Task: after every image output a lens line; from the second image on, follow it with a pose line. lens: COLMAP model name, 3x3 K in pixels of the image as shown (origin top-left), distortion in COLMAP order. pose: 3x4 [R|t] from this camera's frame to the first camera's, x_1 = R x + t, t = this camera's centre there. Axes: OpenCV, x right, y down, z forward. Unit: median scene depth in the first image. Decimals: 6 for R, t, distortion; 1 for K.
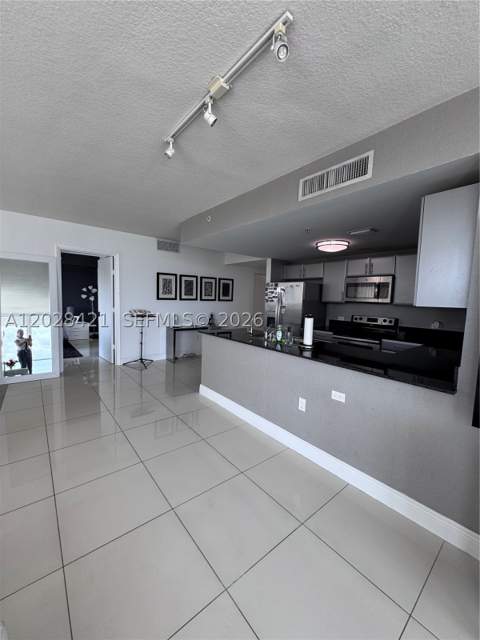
lens RADIAL K [[258.3, 0, 242.4], [0, 258.3, 320.1], [0, 0, 1]] dist [-0.002523, 0.001104]
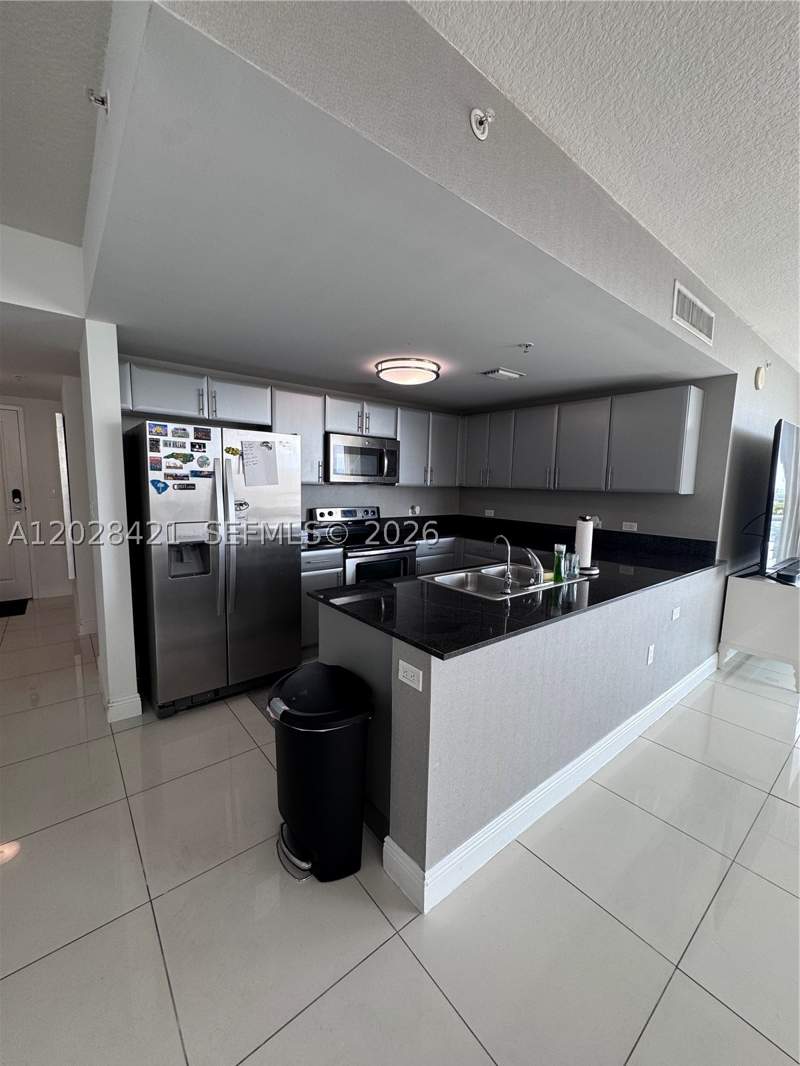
lens RADIAL K [[430.2, 0, 402.2], [0, 430.2, 531.8], [0, 0, 1]] dist [-0.002523, 0.001104]
pose [[0.001256, -0.153668, 0.988122, -0.395667], [0.054271, 0.986677, 0.153374, -0.089724], [-0.998525, 0.053433, 0.009579, 0.785556]]
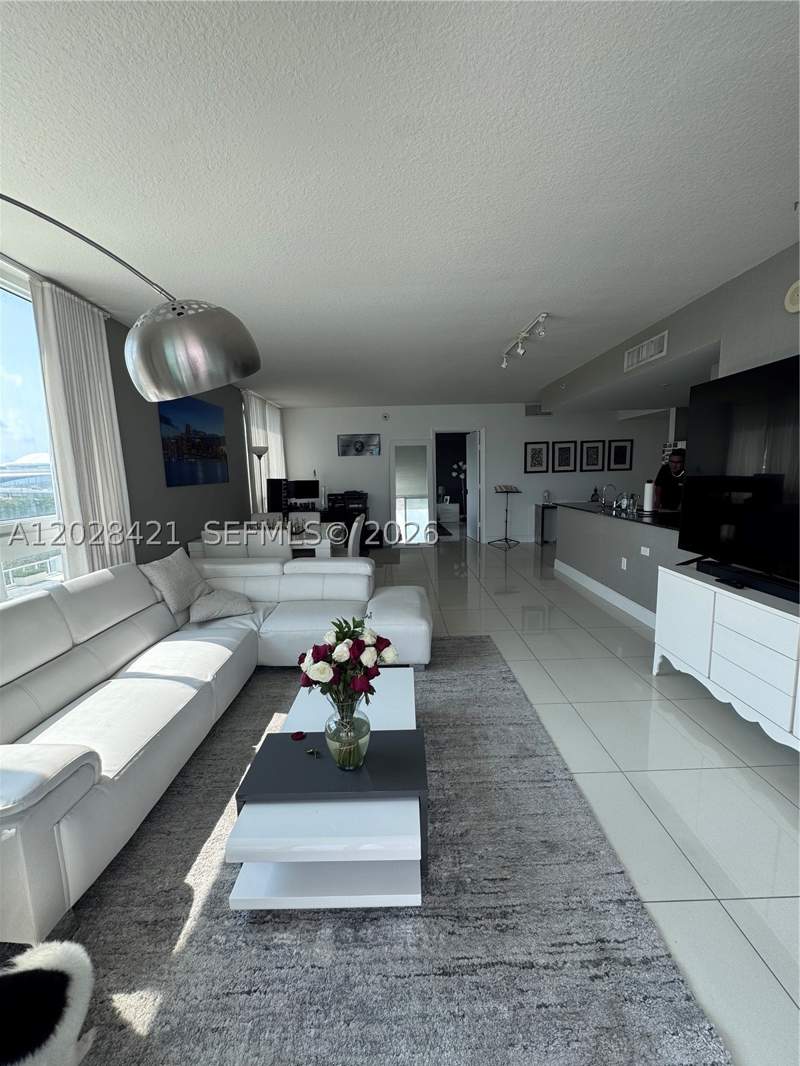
lens RADIAL K [[430.2, 0, 402.0], [0, 430.2, 533.5], [0, 0, 1]] dist [-0.002523, 0.001104]
pose [[0.778923, 0.034883, -0.626149, 0.309476], [0.000000, 0.998452, 0.055625, 0.050270], [0.627119, -0.043327, 0.777717, -0.475570]]
